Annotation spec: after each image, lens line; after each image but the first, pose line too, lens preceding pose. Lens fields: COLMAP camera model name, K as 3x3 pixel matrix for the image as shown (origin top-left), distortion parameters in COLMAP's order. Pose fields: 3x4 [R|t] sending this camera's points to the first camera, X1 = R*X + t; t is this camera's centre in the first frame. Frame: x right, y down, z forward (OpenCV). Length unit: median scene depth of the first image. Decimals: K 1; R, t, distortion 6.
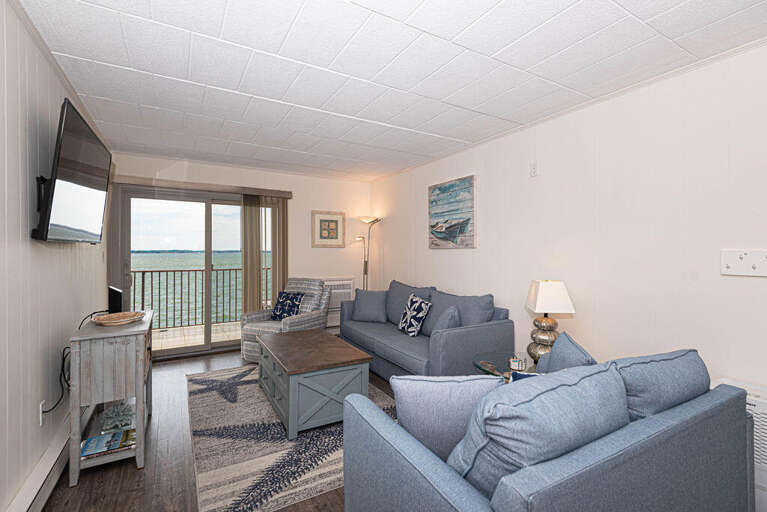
lens RADIAL K [[365.0, 0, 392.4], [0, 365.0, 254.3], [0, 0, 1]] dist [0.018582, -0.007655]
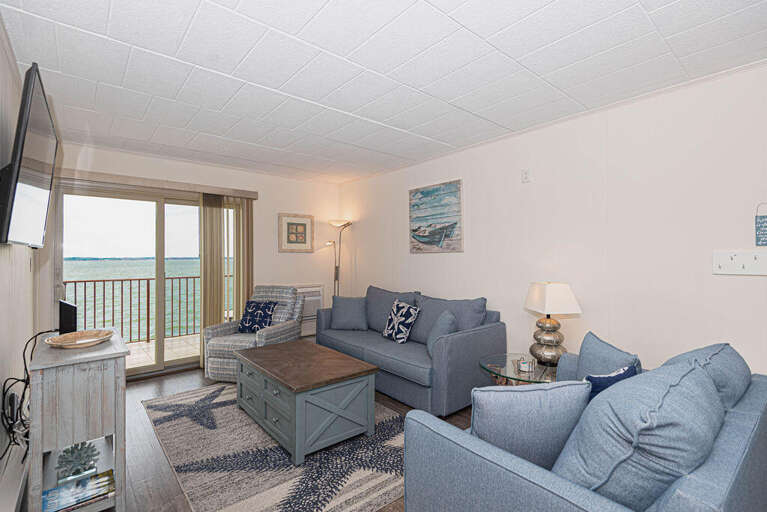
lens RADIAL K [[365.0, 0, 395.9], [0, 365.0, 254.9], [0, 0, 1]] dist [0.018582, -0.007655]
pose [[0.984279, -0.006280, 0.176509, -0.129383], [0.008649, 0.999882, -0.012659, 0.002053], [-0.176408, 0.013987, 0.984218, 0.042371]]
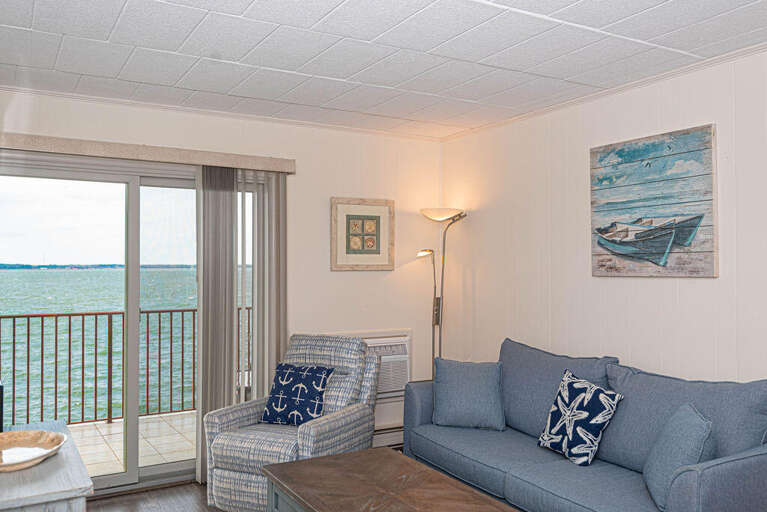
lens RADIAL K [[672.4, 0, 394.9], [0, 672.4, 260.1], [0, 0, 1]] dist [0.003269, 0.024965]
pose [[0.999955, -0.004205, -0.008522, -0.178687], [0.004075, 0.999875, -0.015262, -0.028162], [0.008585, 0.015226, 0.999847, 0.121372]]
